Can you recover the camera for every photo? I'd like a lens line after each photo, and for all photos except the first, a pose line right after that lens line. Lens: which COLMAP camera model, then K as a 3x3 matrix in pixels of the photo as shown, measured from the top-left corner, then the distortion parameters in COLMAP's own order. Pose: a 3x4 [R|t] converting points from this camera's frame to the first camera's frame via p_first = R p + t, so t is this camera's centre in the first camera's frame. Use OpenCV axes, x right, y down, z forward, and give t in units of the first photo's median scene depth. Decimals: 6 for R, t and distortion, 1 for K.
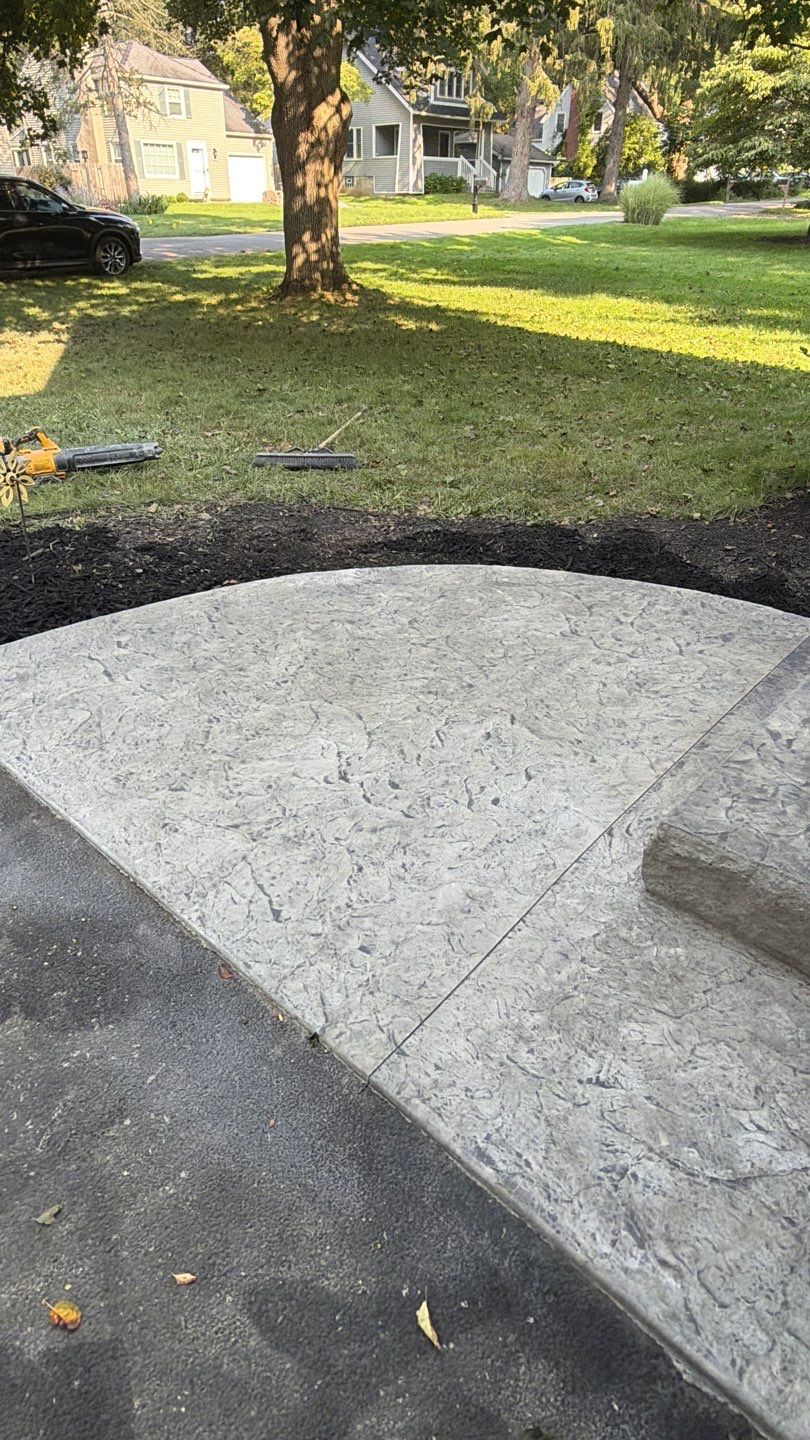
lens RADIAL K [[849.1, 0, 409.7], [0, 849.1, 725.3], [0, 0, 1]] dist [-0.000060, 0.000973]
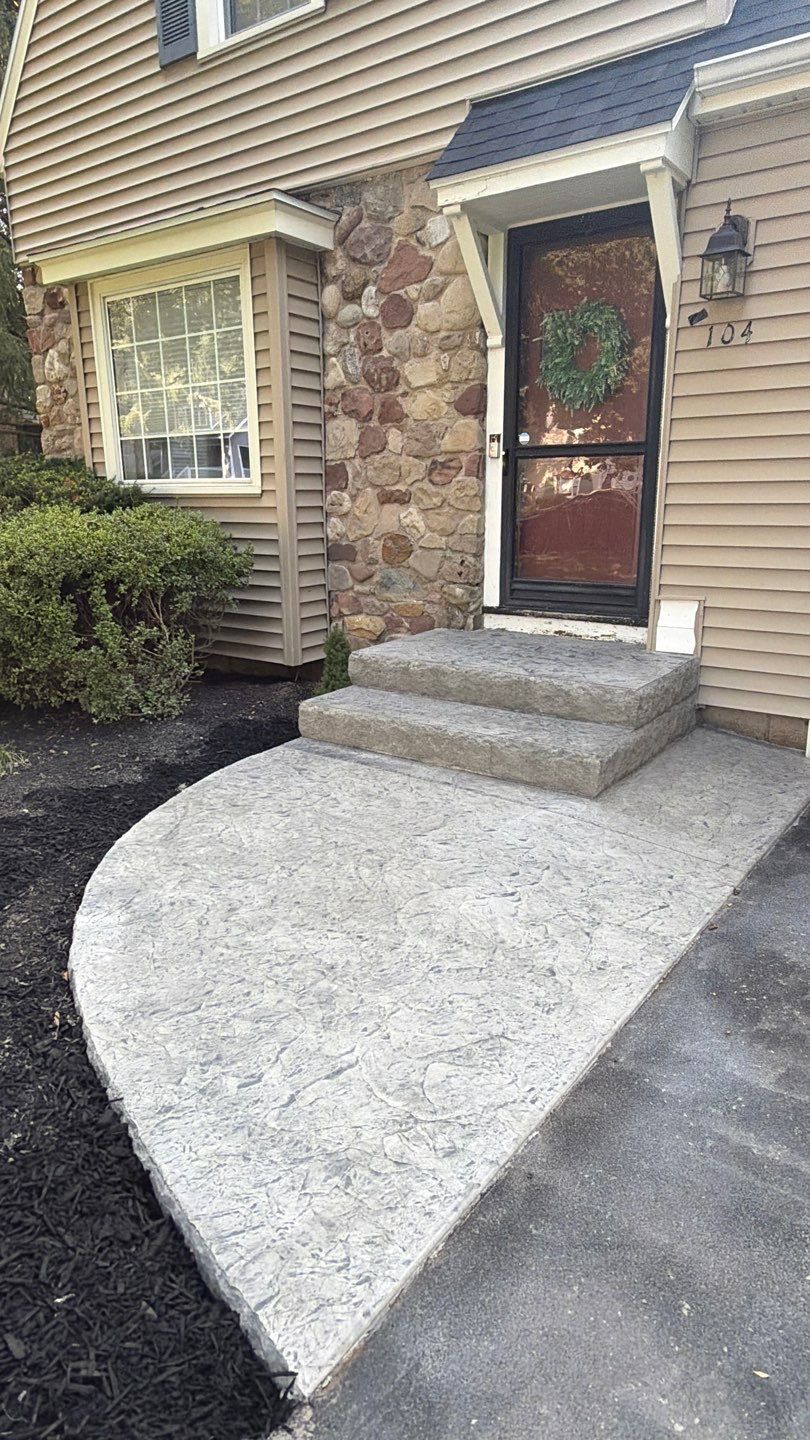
lens RADIAL K [[848.7, 0, 407.2], [0, 848.7, 722.2], [0, 0, 1]] dist [-0.000753, 0.000930]
pose [[-0.099442, -0.272137, 0.957106, -1.141233], [0.537307, 0.794900, 0.281842, -0.552605], [-0.837503, 0.542287, 0.067175, 0.854258]]
